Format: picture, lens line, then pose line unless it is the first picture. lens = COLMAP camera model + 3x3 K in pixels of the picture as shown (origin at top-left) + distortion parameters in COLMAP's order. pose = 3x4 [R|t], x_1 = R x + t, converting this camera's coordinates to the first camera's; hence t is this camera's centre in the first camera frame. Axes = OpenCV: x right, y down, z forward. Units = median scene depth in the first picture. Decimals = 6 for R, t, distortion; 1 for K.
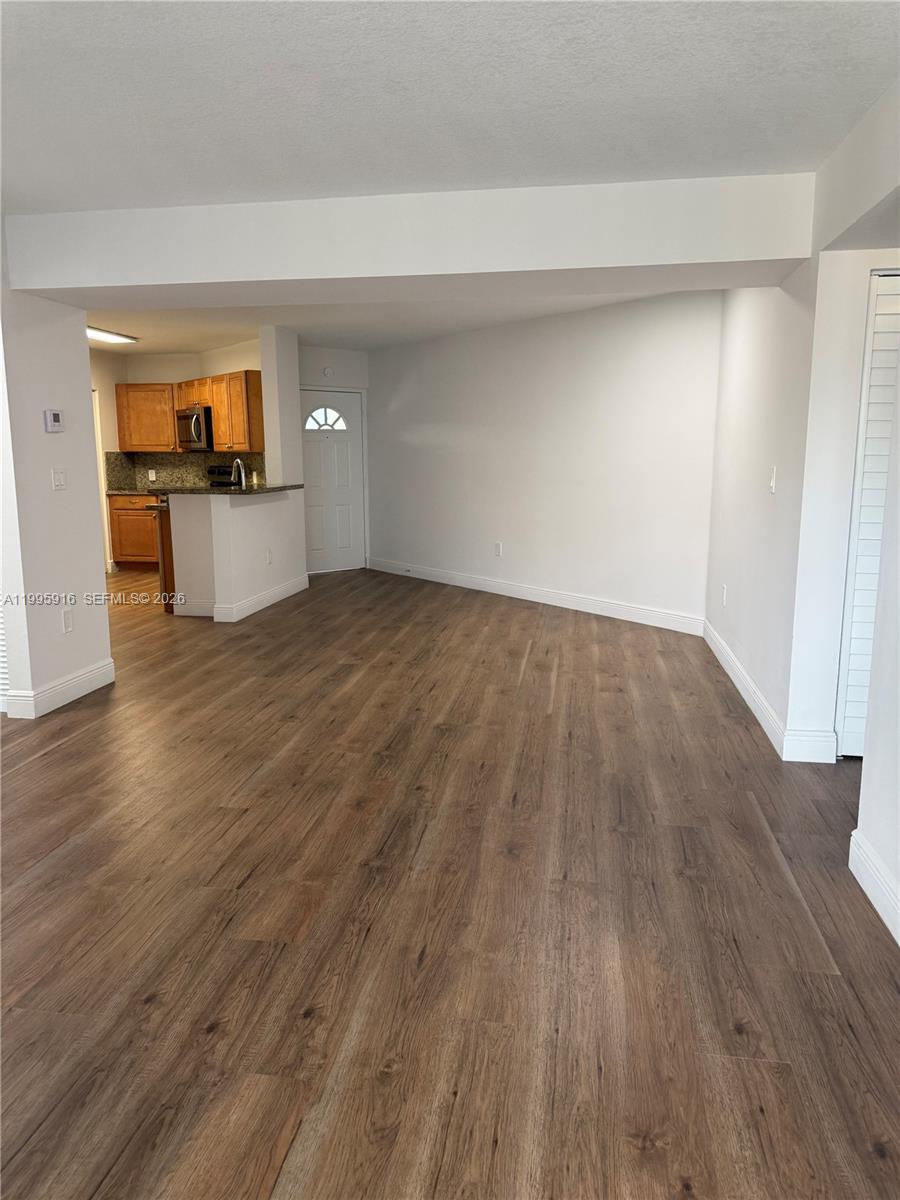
lens RADIAL K [[837.1, 0, 452.8], [0, 837.1, 608.4], [0, 0, 1]] dist [0.000368, -0.002610]
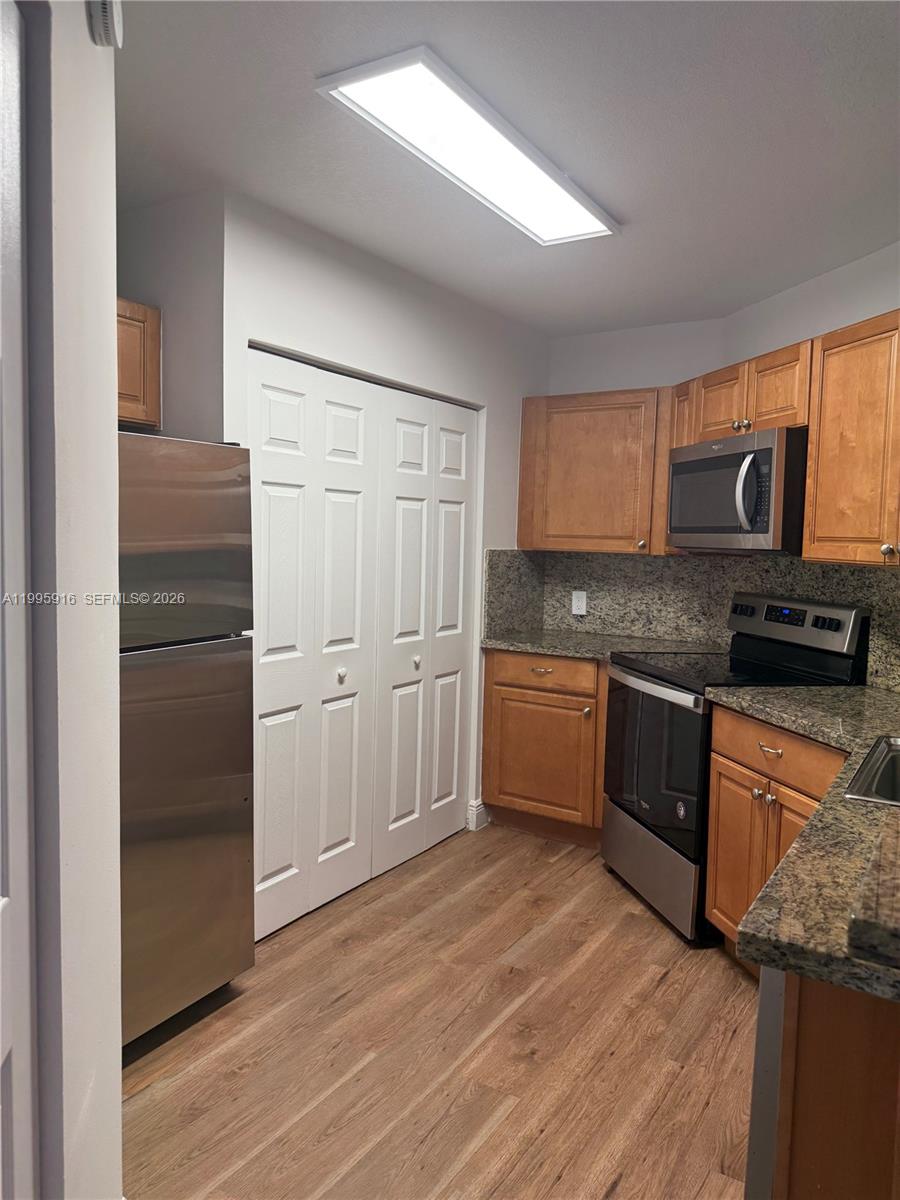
lens RADIAL K [[837.1, 0, 448.4], [0, 837.1, 600.6], [0, 0, 1]] dist [0.000368, -0.002610]
pose [[0.915032, 0.051362, -0.400098, -0.258930], [-0.096303, 0.990995, -0.093030, -0.118574], [0.391717, 0.123656, 0.911738, 0.599045]]
